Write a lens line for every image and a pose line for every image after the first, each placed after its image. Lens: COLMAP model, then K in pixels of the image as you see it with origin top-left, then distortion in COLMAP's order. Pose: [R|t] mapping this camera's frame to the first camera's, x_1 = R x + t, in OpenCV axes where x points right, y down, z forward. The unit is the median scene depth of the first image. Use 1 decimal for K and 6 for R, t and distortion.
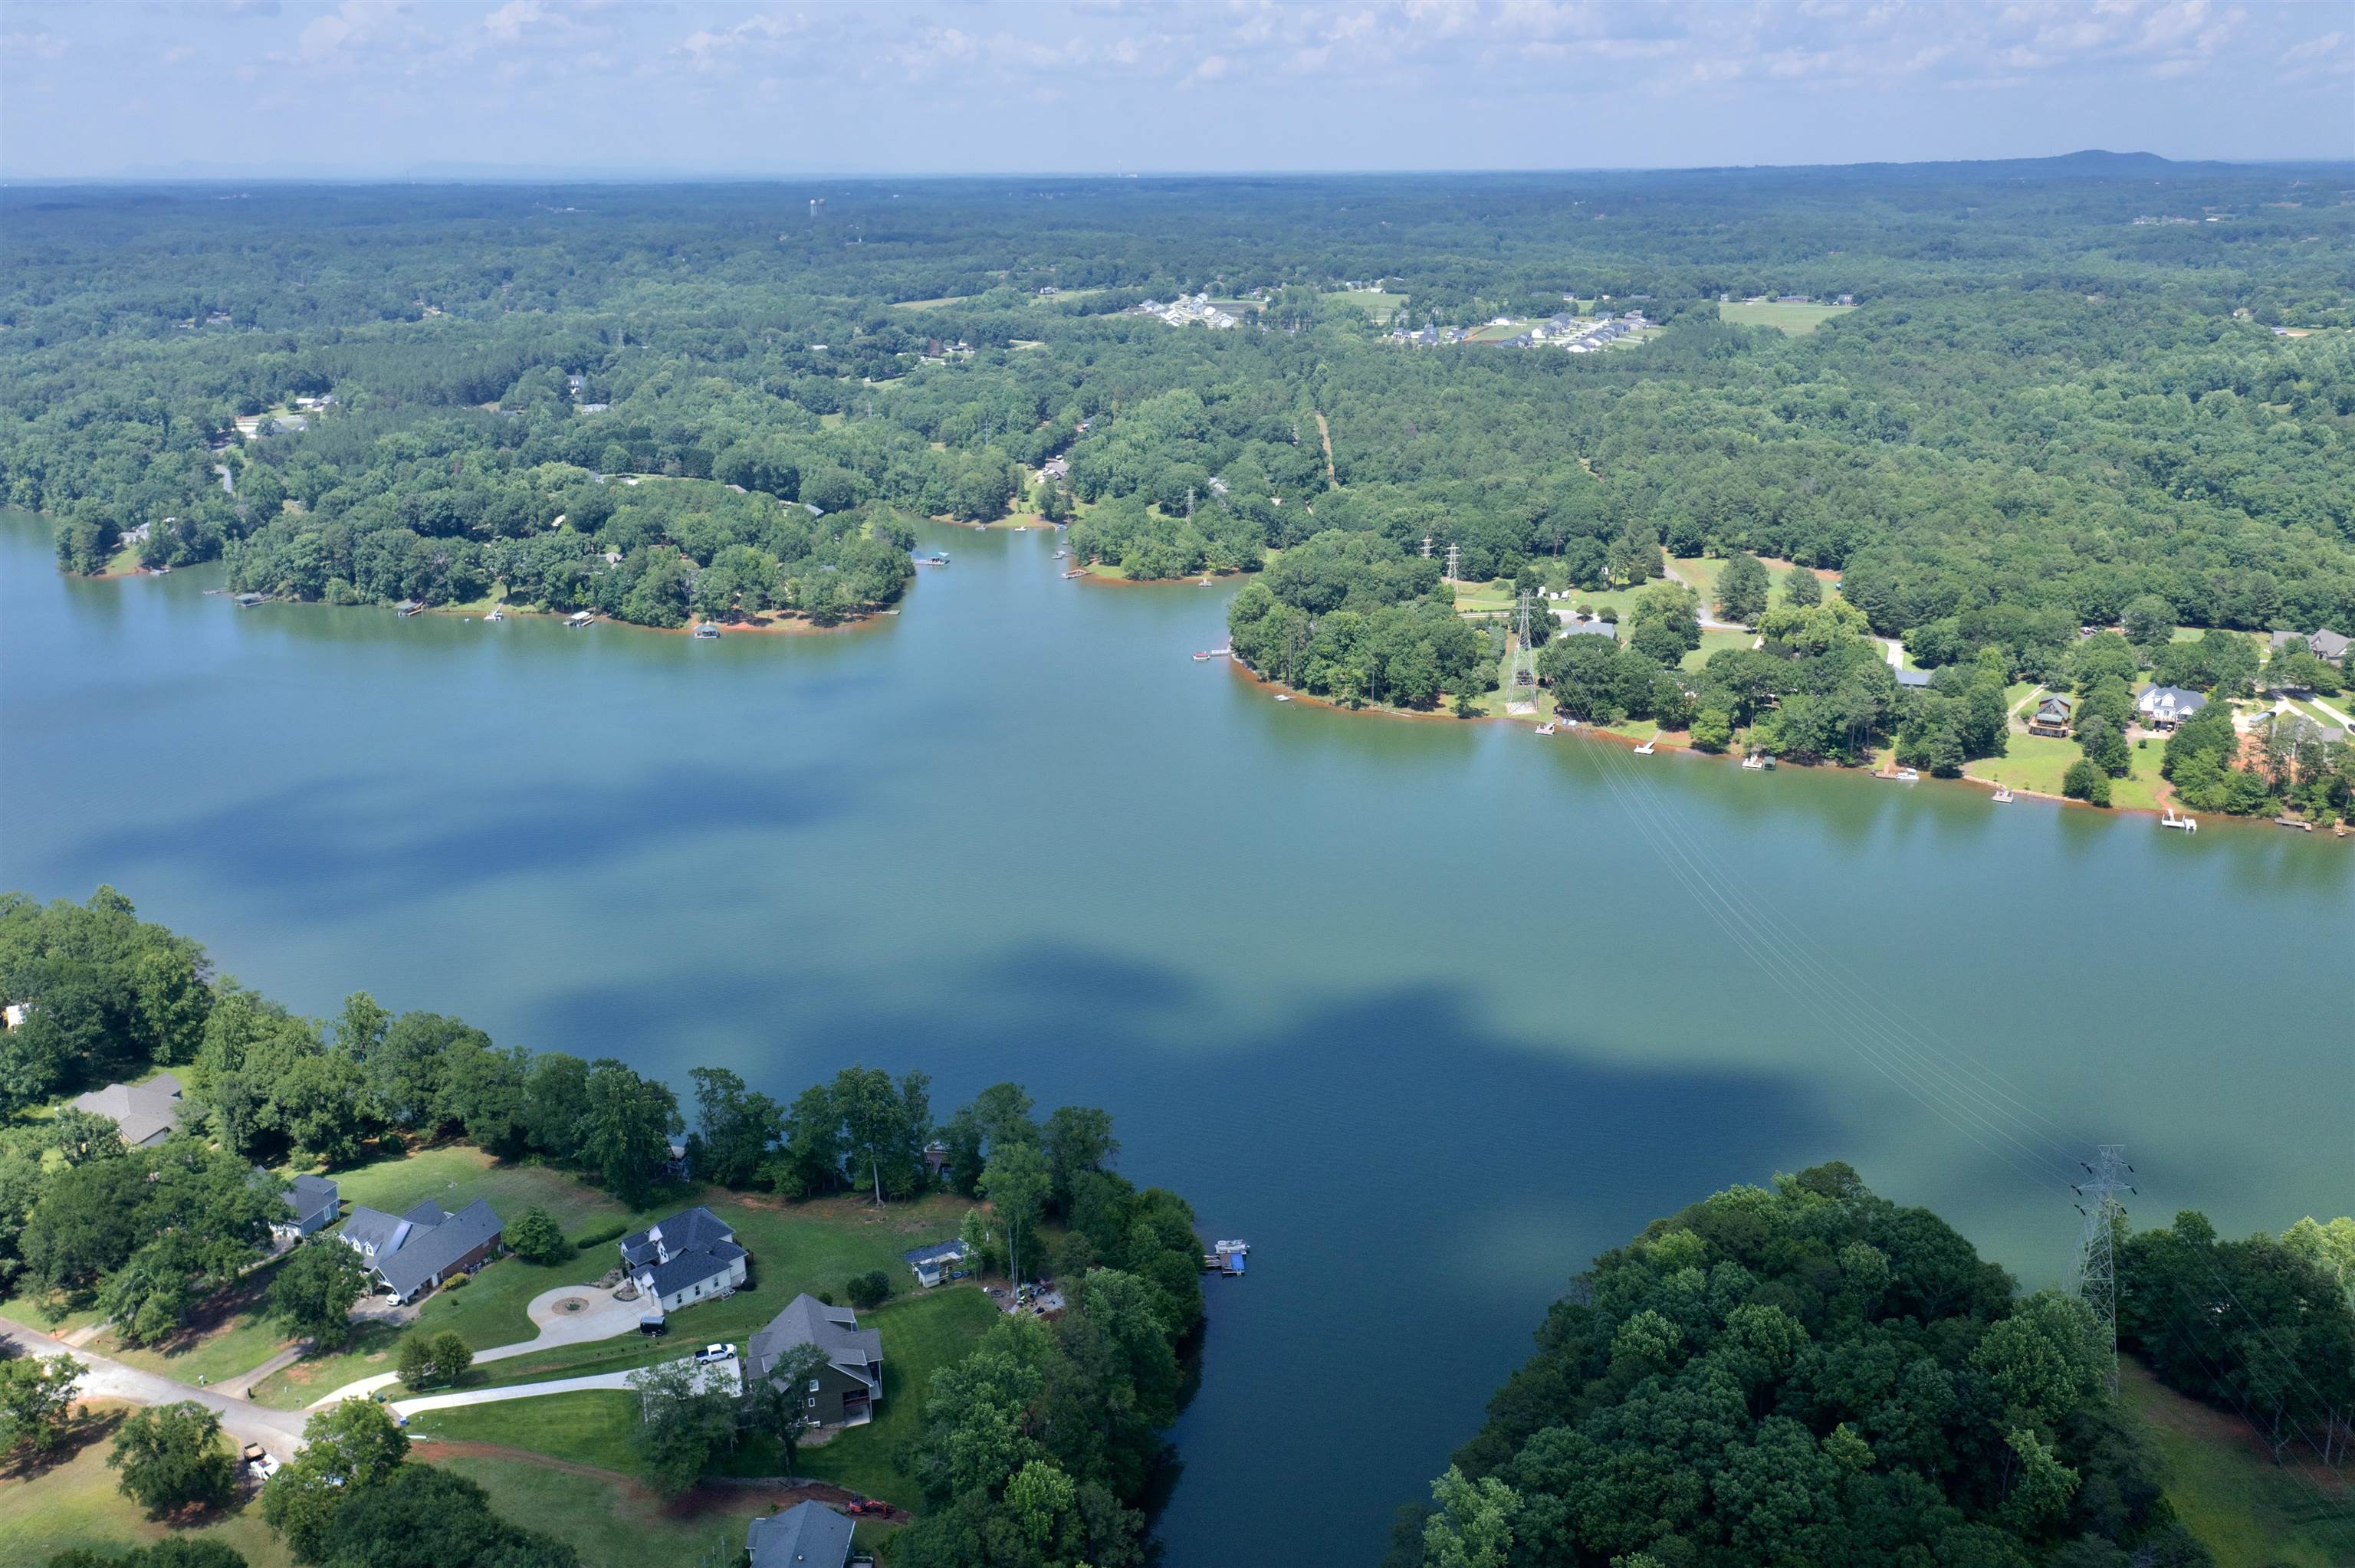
lens RADIAL K [[1883.2, 0, 1172.4], [0, 1883.2, 804.8], [0, 0, 1]] dist [-0.006059, 0.013392]
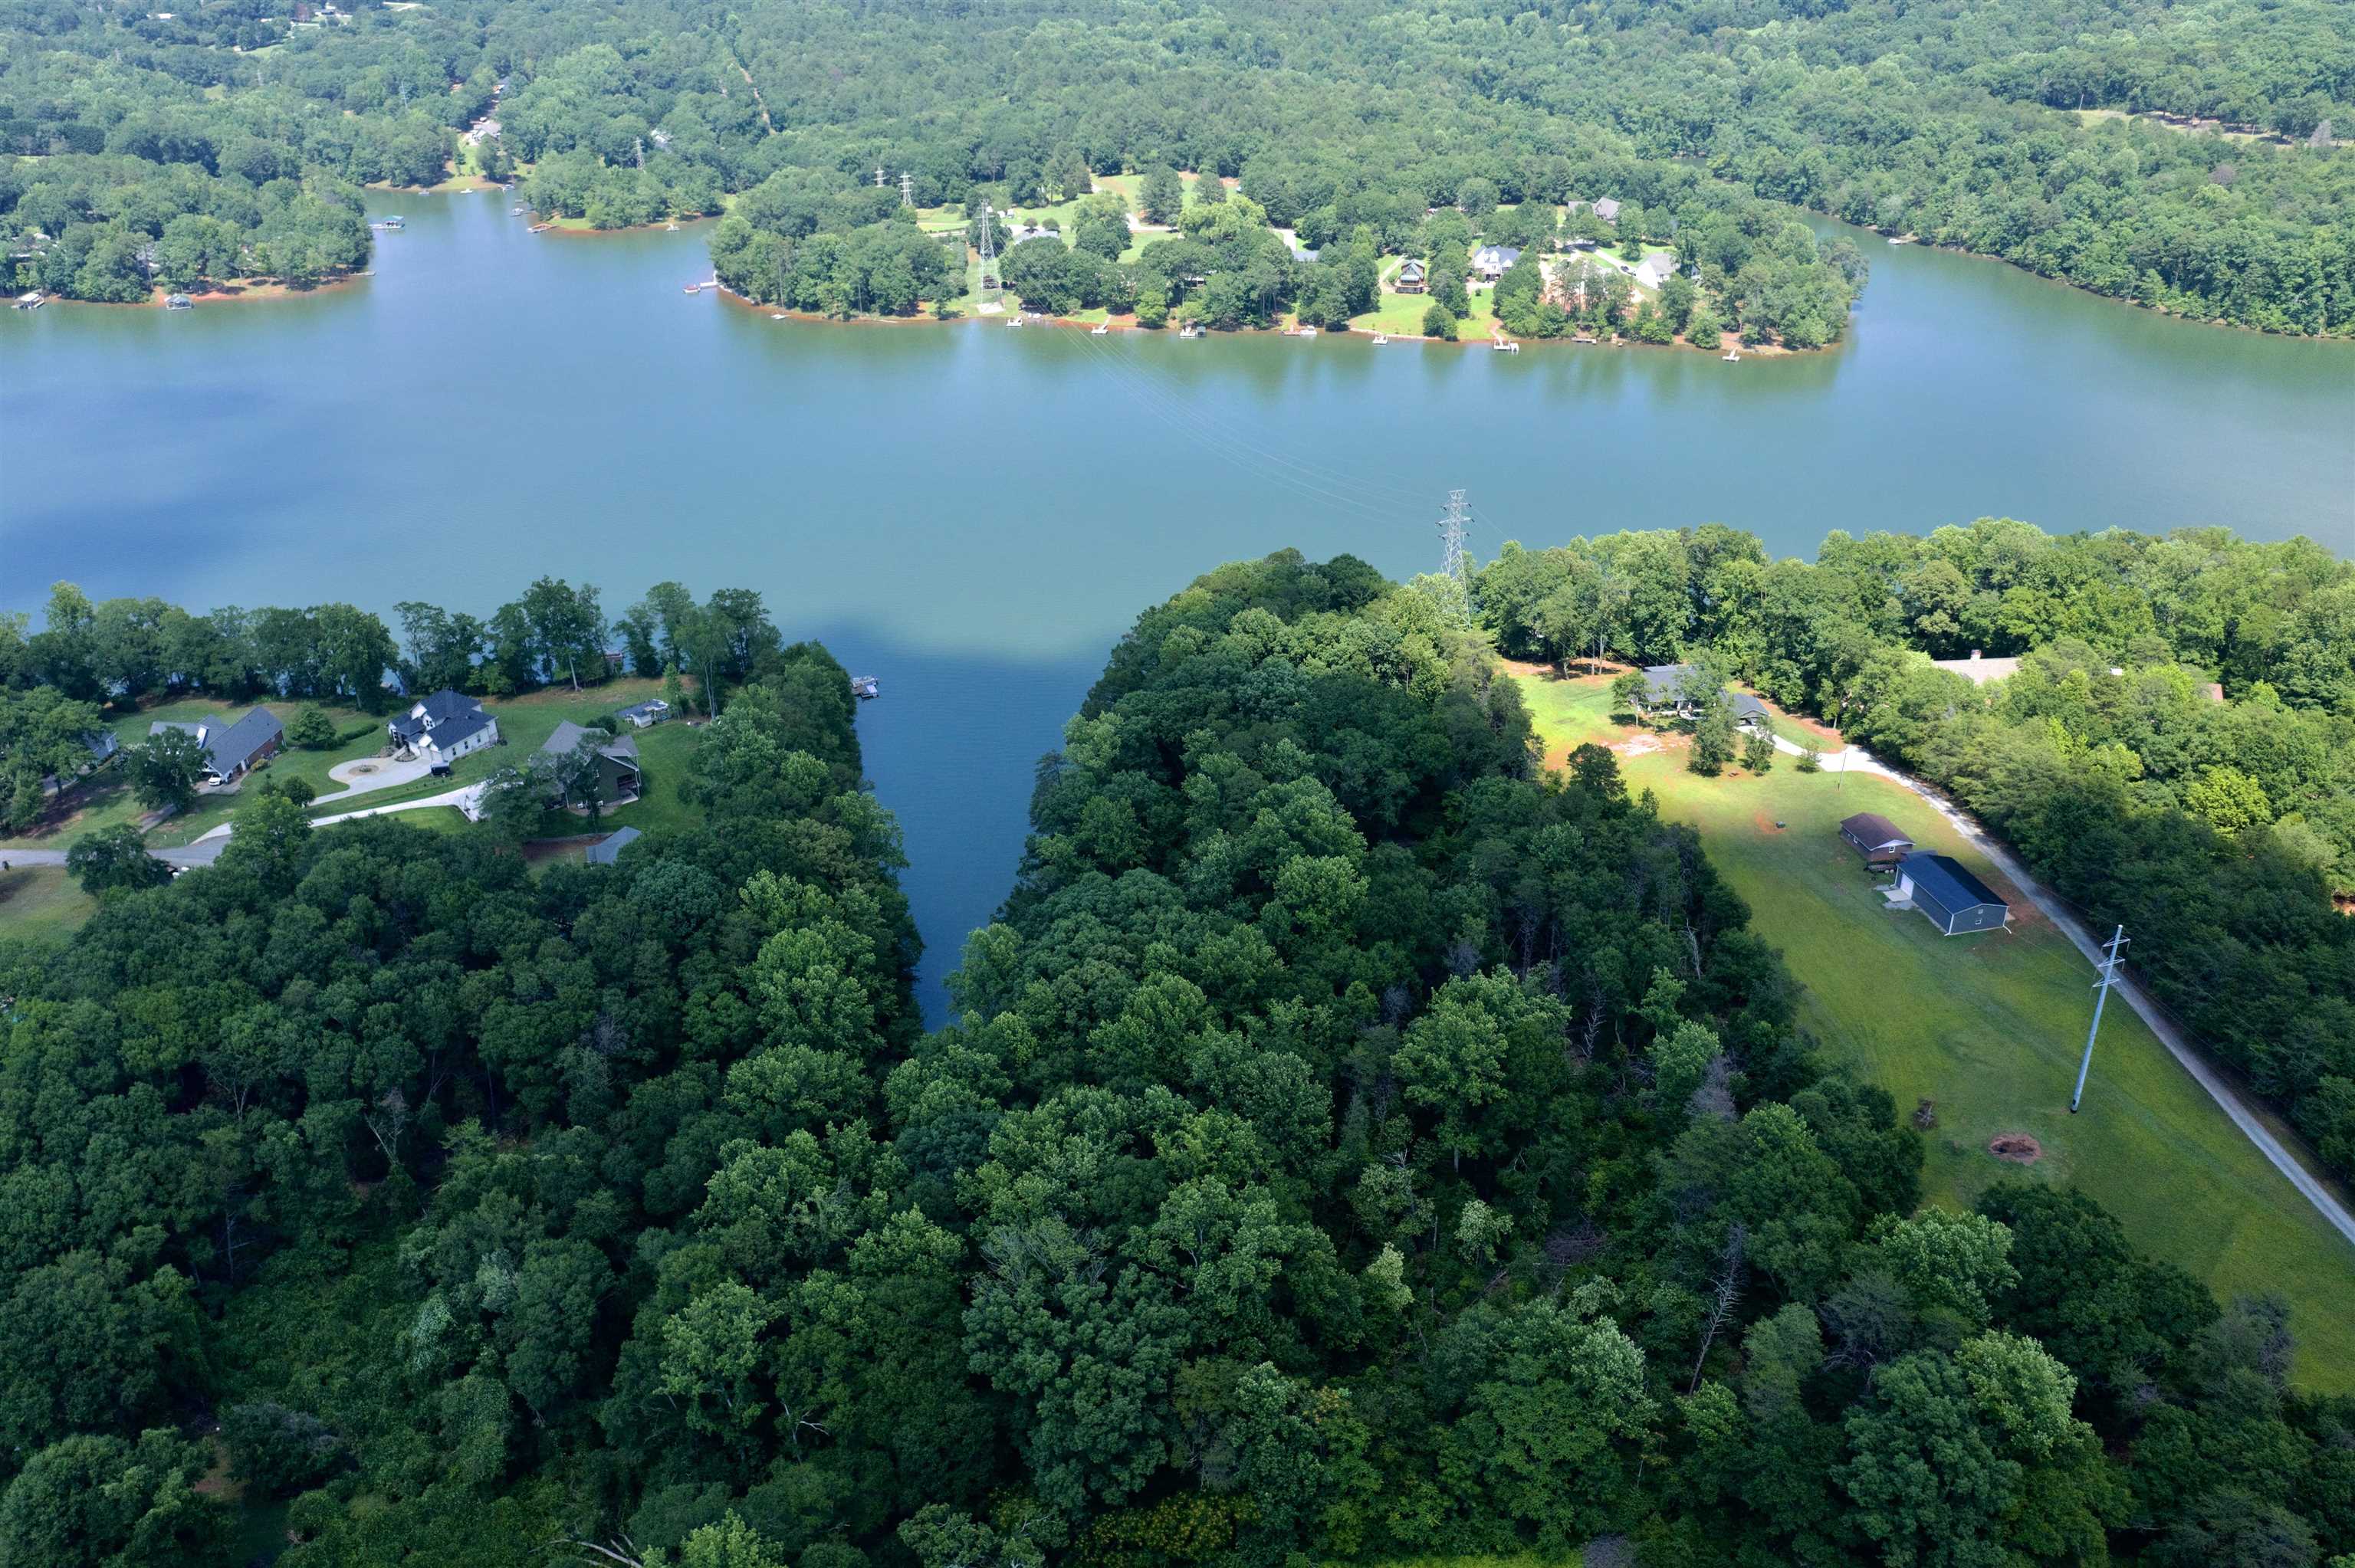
lens RADIAL K [[1883.2, 0, 1175.2], [0, 1883.2, 794.7], [0, 0, 1]] dist [-0.006059, 0.013392]
pose [[0.949660, -0.145875, 0.277247, -0.064194], [0.100805, 0.980197, 0.170446, 0.050613], [-0.296620, -0.133918, 0.945559, -0.148704]]
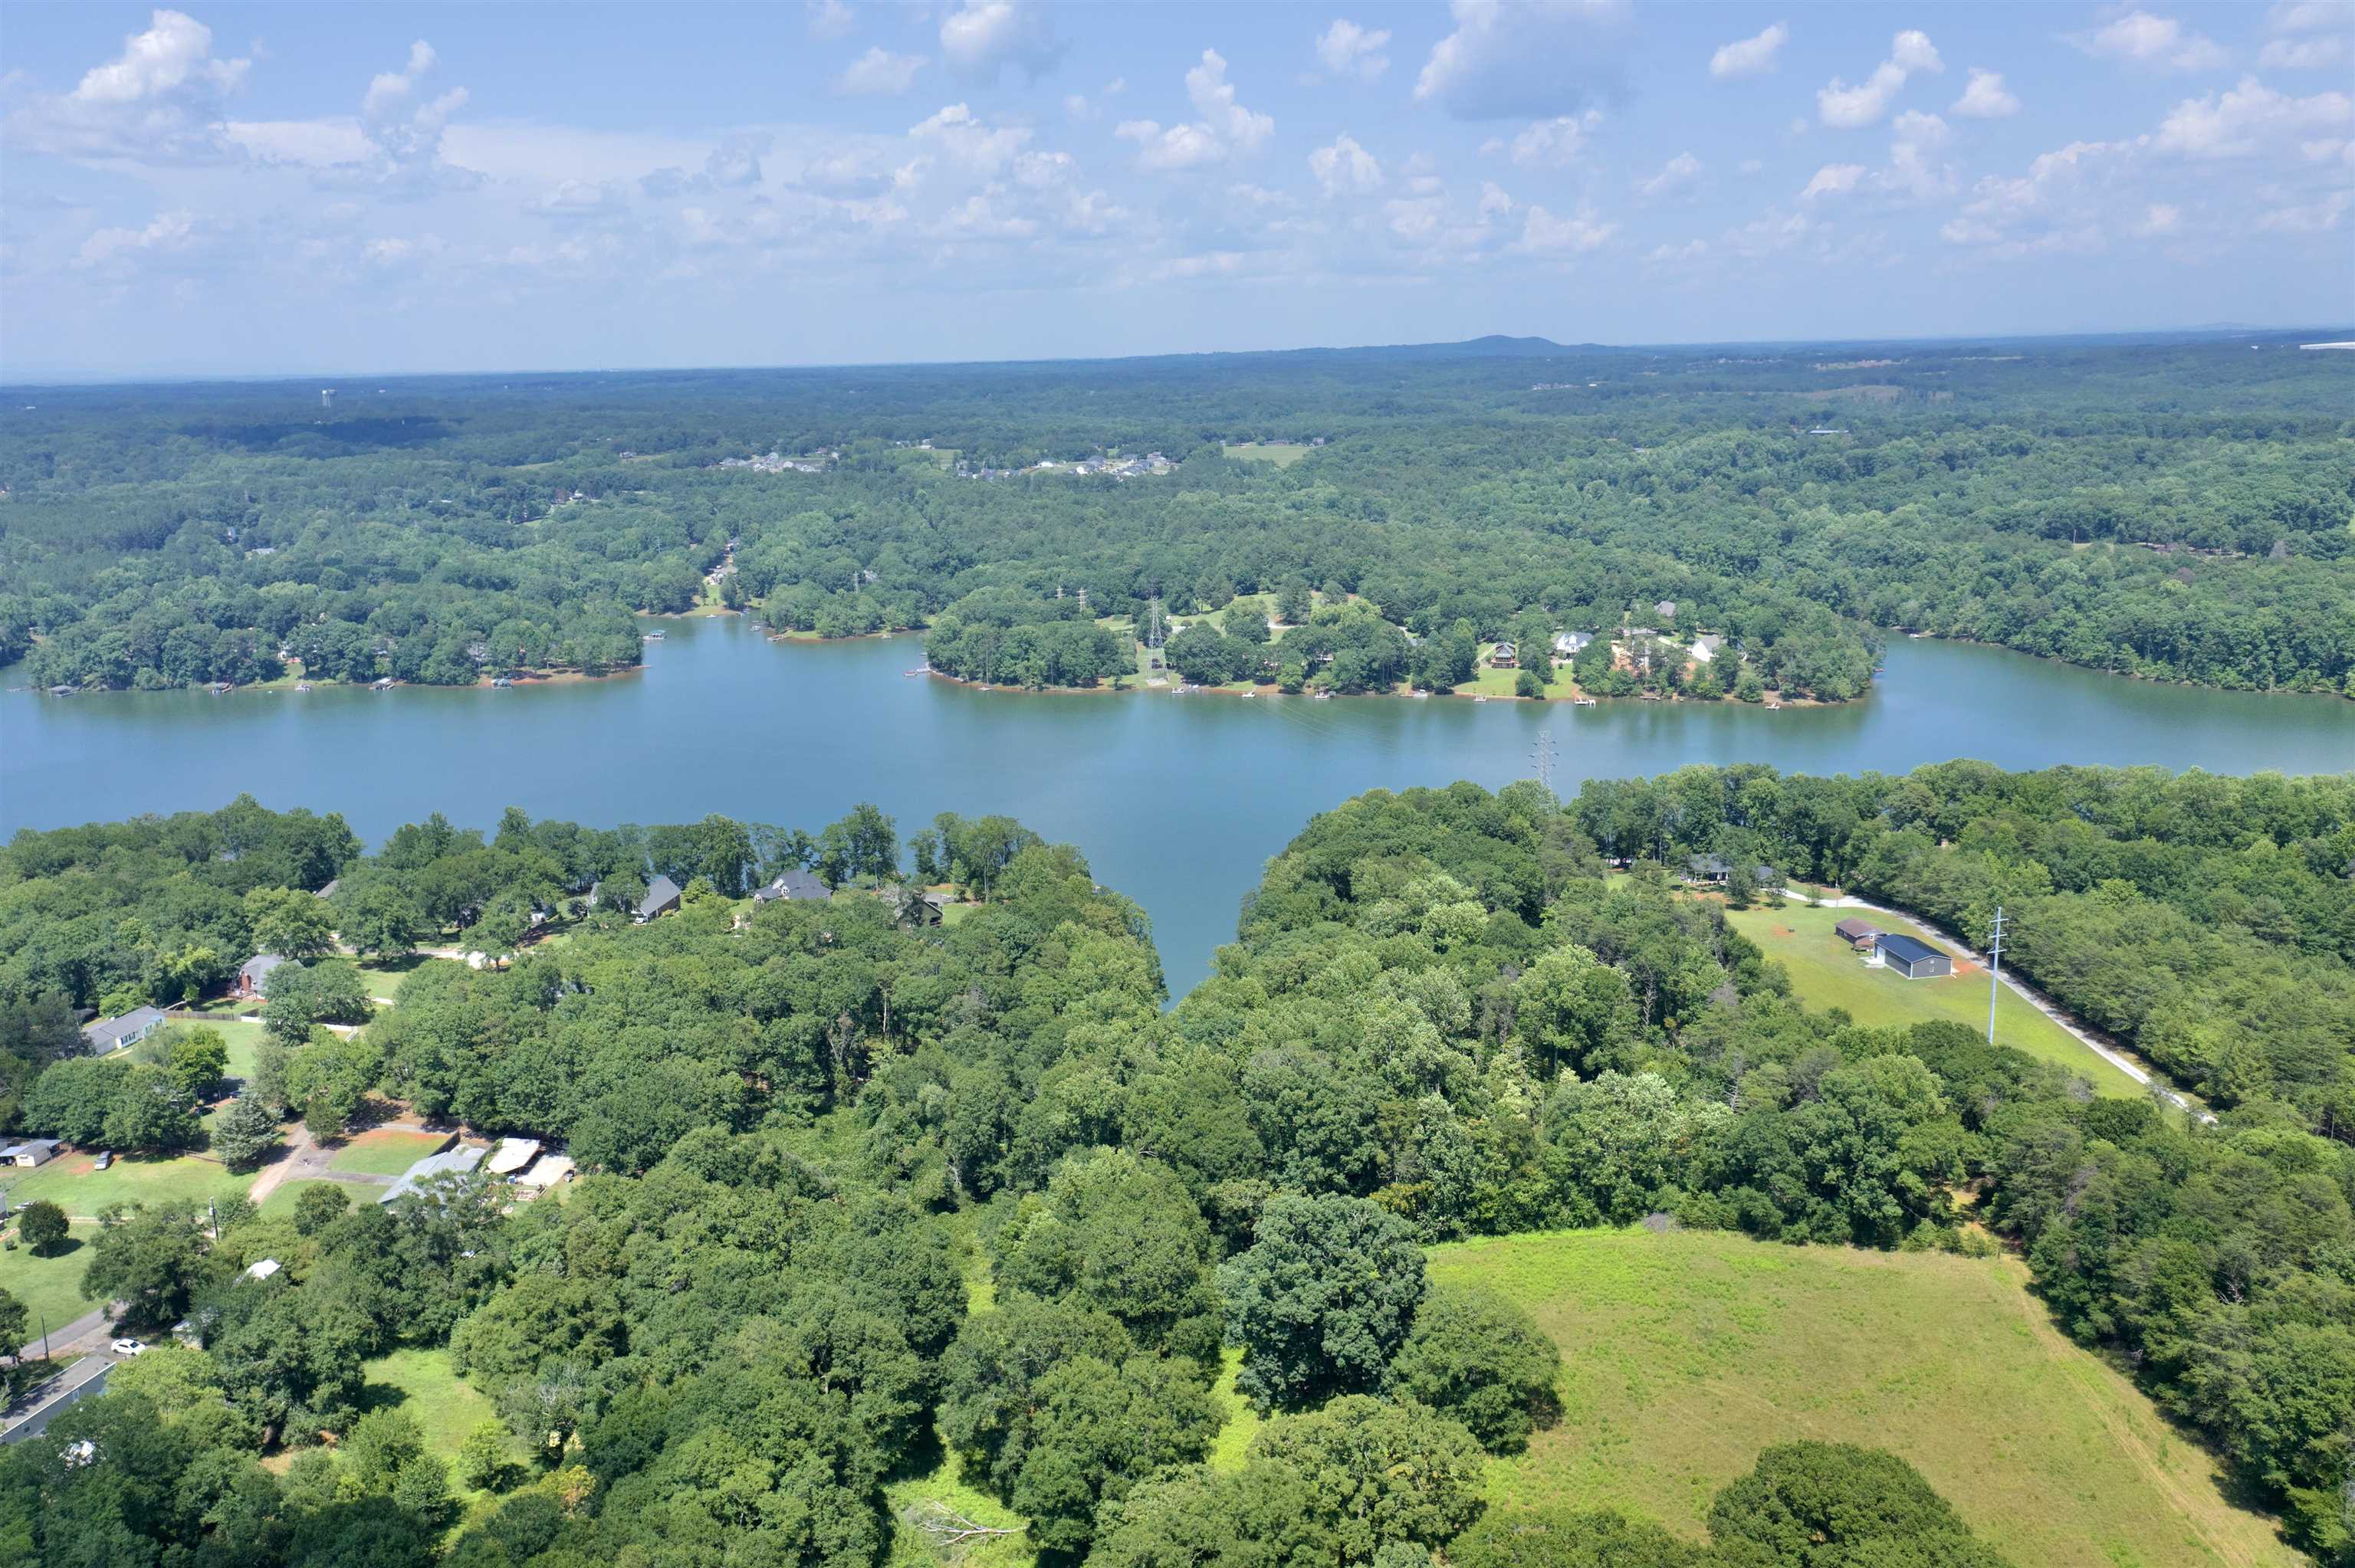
lens RADIAL K [[1883.2, 0, 1175.9], [0, 1883.2, 803.2], [0, 0, 1]] dist [-0.006059, 0.013392]
pose [[0.964022, -0.074178, 0.255263, -0.151737], [0.098243, 0.991709, -0.082839, 0.141585], [-0.247002, 0.104936, 0.963316, -0.316597]]
